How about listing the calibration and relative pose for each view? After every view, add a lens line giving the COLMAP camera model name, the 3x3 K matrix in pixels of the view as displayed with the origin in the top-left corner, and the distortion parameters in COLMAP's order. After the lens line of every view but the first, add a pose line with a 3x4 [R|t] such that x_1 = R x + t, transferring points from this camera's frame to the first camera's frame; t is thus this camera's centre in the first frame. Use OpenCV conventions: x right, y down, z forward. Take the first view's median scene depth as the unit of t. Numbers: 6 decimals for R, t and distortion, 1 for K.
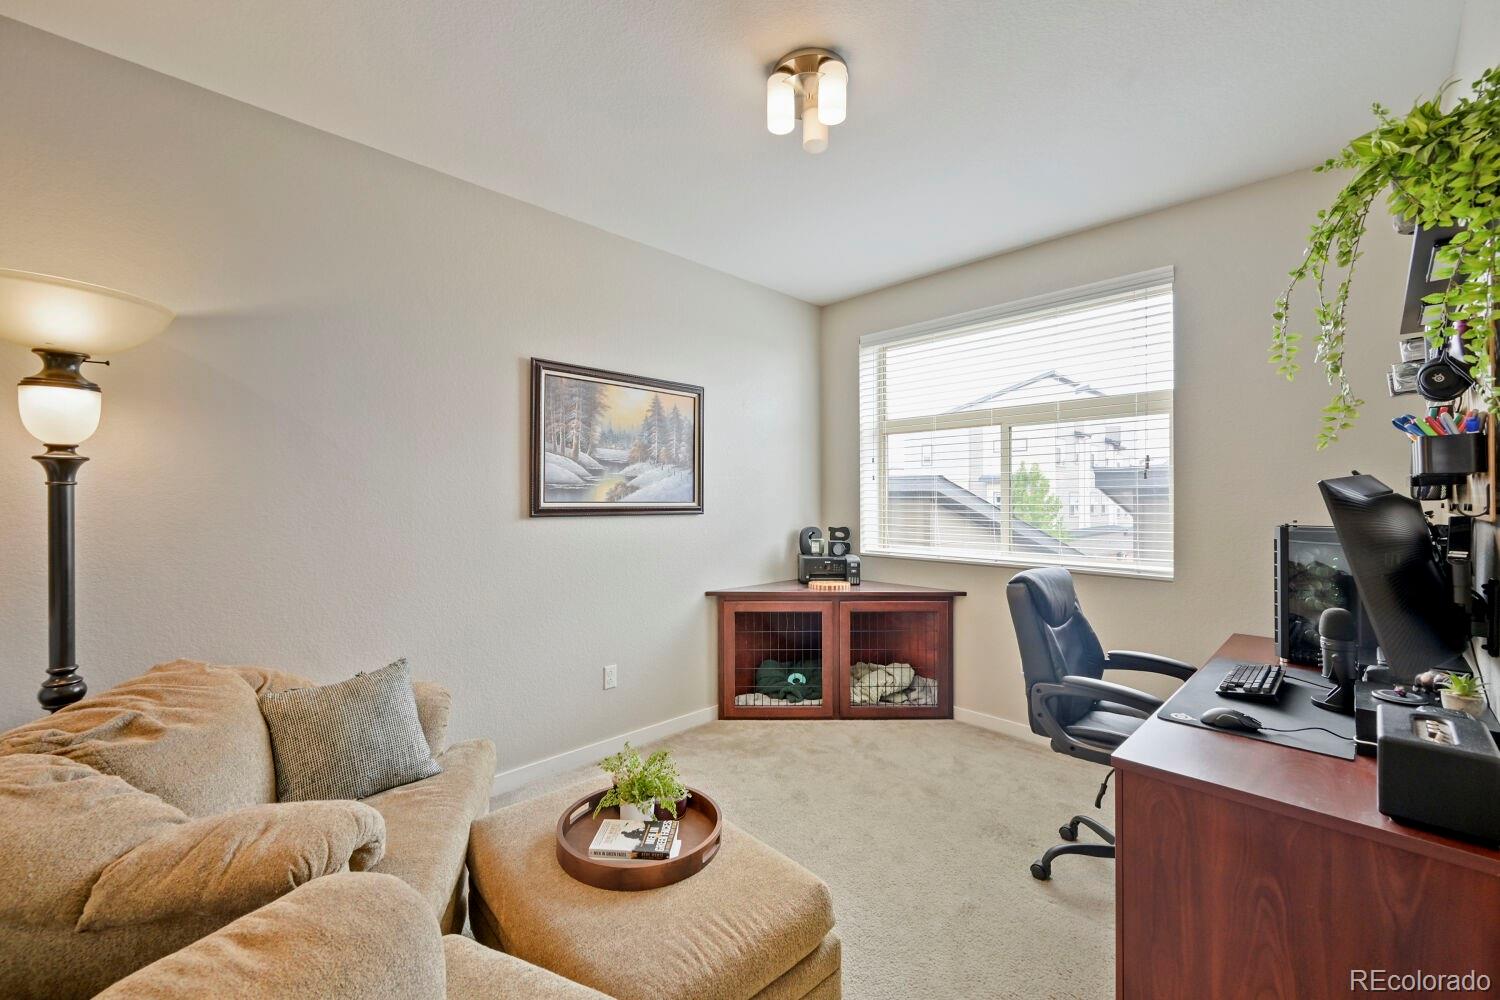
lens RADIAL K [[592.0, 0, 747.0], [0, 592.0, 493.5], [0, 0, 1]] dist [0.001791, -0.000690]
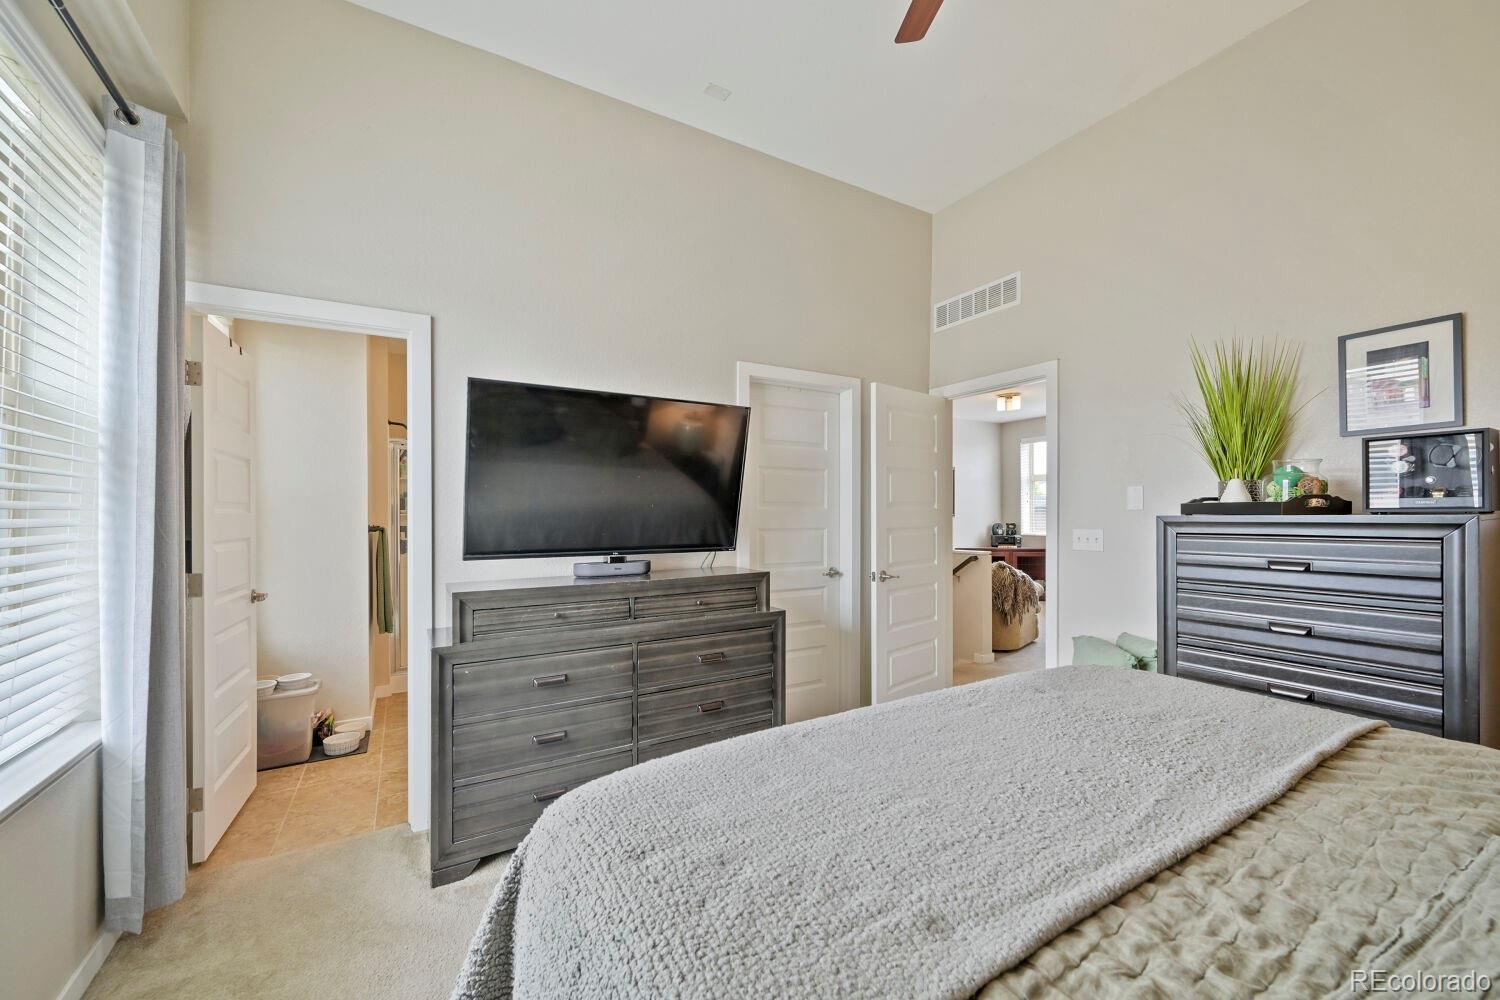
lens RADIAL K [[592.0, 0, 756.8], [0, 592.0, 509.7], [0, 0, 1]] dist [0.001791, -0.000690]
pose [[0.977051, 0.001566, -0.213000, -0.314136], [-0.001755, 0.999998, -0.000696, 0.008735], [0.212998, 0.001054, 0.977052, -1.431531]]
